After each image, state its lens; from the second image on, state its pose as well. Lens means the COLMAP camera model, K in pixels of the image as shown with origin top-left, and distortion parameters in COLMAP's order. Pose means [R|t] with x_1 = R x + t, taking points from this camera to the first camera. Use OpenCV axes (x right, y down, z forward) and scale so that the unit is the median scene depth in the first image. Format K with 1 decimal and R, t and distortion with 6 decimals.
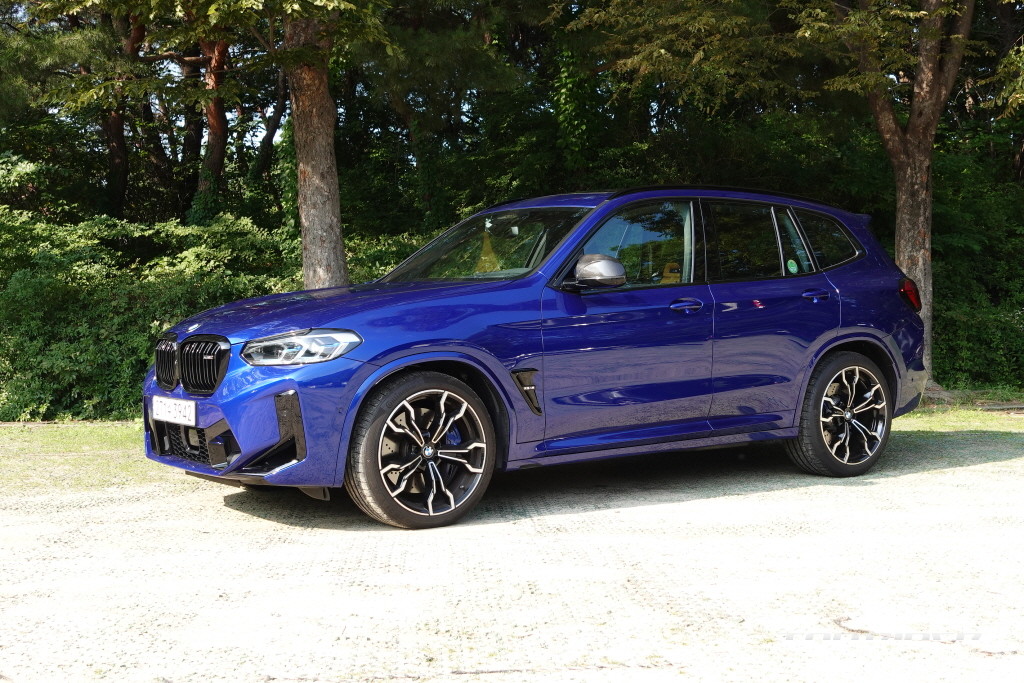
lens RADIAL K [[1133.0, 0, 511.7], [0, 1133.0, 351.8], [0, 0, 1]] dist [-0.011782, 0.000000]
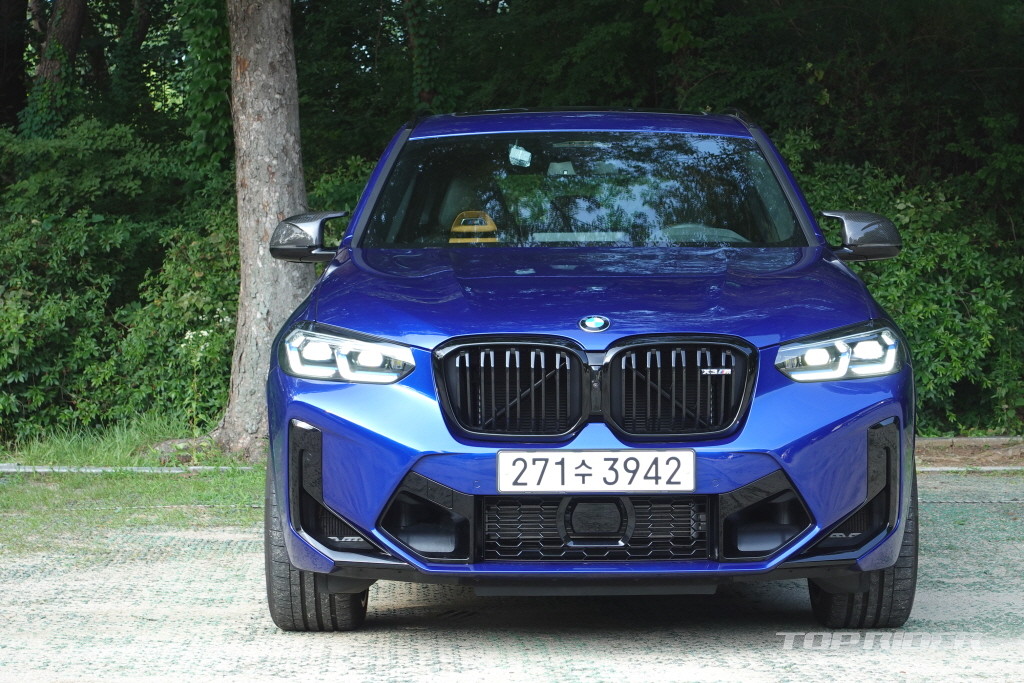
lens RADIAL K [[2007.0, 0, 514.9], [0, 2007.0, 333.1], [0, 0, 1]] dist [0.000580, 0.000000]
pose [[0.999785, 0.014093, -0.015220, -0.012534], [-0.014245, 0.999849, -0.009943, -0.001341], [0.015077, 0.010158, 0.999835, -0.070526]]
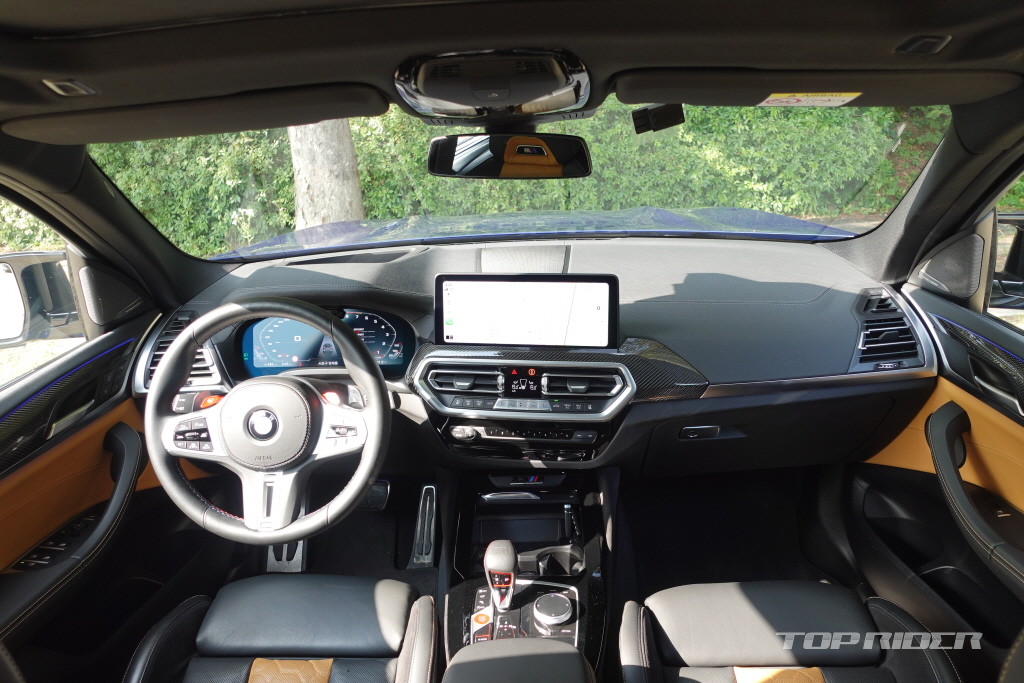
lens RADIAL K [[714.7, 0, 509.1], [0, 714.7, 342.2], [0, 0, 1]] dist [0.000760, 0.003191]
pose [[0.990364, 0.019075, -0.137168, 0.022262], [0.024702, 0.950252, 0.310503, -0.050975], [0.136267, -0.310899, 0.940624, 0.404784]]
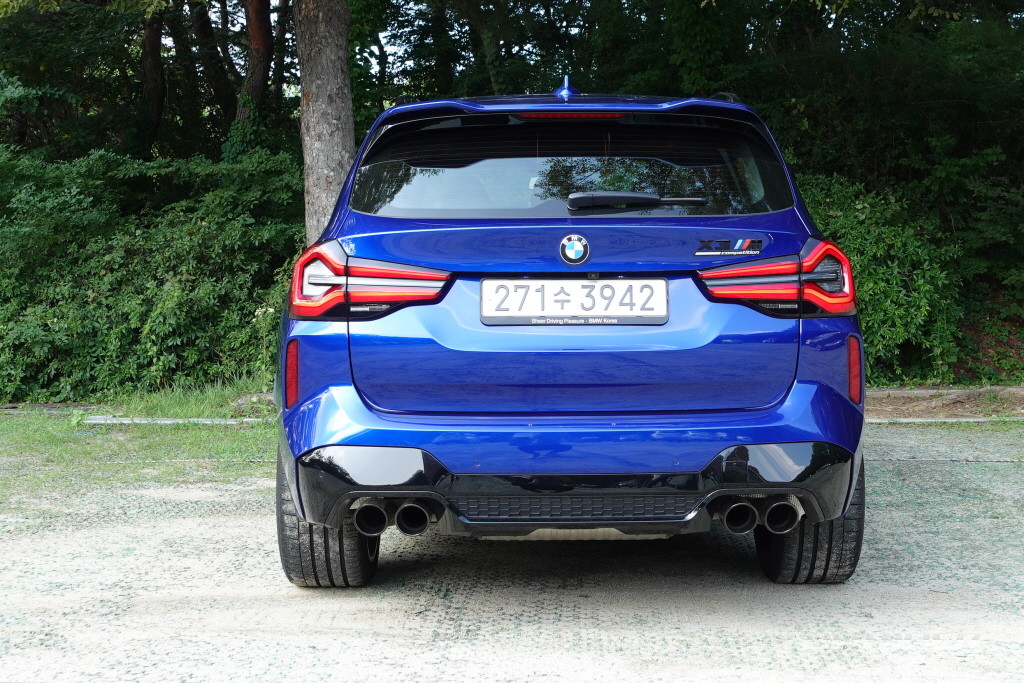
lens RADIAL K [[1333.1, 0, 540.3], [0, 1333.1, 300.0], [0, 0, 1]] dist [0.015678, 0.000000]
pose [[0.995419, 0.010933, -0.094982, 0.050361], [-0.011718, 0.999902, -0.007707, -0.009126], [0.094888, 0.008784, 0.995449, 0.078956]]
